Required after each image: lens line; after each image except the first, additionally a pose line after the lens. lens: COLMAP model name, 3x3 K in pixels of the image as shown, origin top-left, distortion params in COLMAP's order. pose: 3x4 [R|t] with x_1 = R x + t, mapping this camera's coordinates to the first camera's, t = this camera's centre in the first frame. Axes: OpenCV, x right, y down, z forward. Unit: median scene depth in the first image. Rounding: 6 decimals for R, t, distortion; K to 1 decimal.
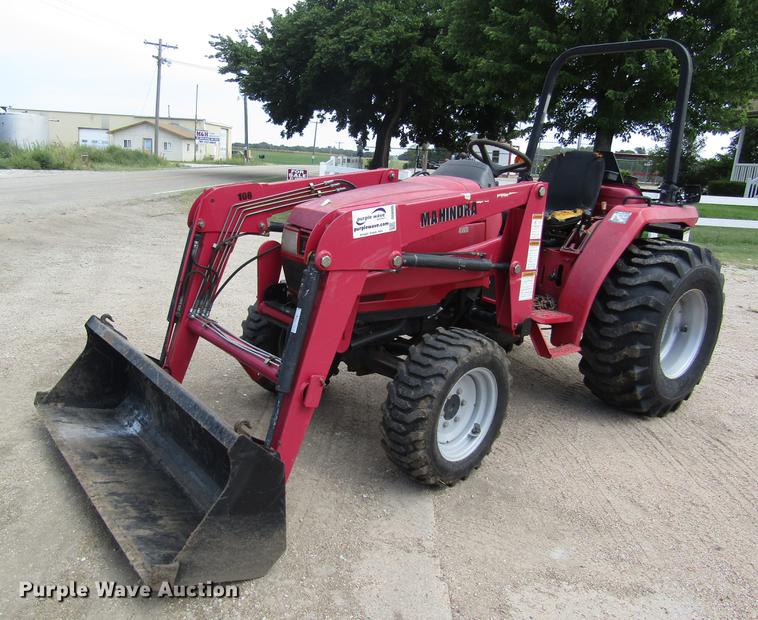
lens RADIAL K [[650.4, 0, 335.2], [0, 650.4, 309.2], [0, 0, 1]] dist [-0.028426, 0.030191]
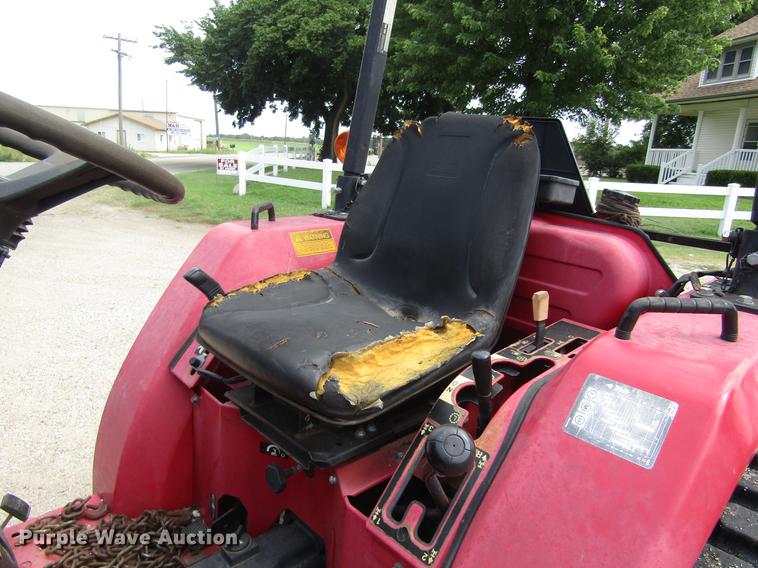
lens RADIAL K [[542.8, 0, 376.1], [0, 542.8, 286.2], [0, 0, 1]] dist [-0.025762, 0.017193]
pose [[0.993979, -0.035033, 0.103818, 0.060884], [0.032549, 0.999144, 0.025529, -0.033715], [-0.104623, -0.021996, 0.994269, 0.147337]]
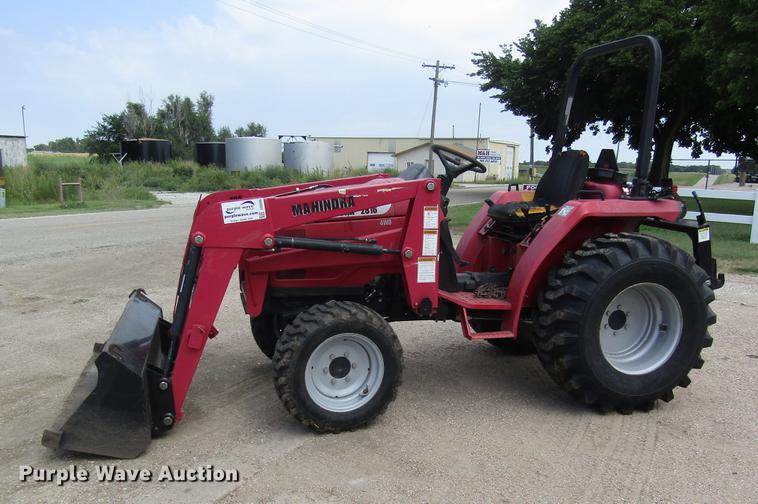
lens RADIAL K [[695.9, 0, 378.1], [0, 695.9, 322.5], [0, 0, 1]] dist [-0.027573, 0.000000]
pose [[0.926696, 0.041791, -0.373482, 0.102722], [-0.050993, 0.998590, -0.014787, 0.011848], [0.372337, 0.032748, 0.927520, -0.023964]]
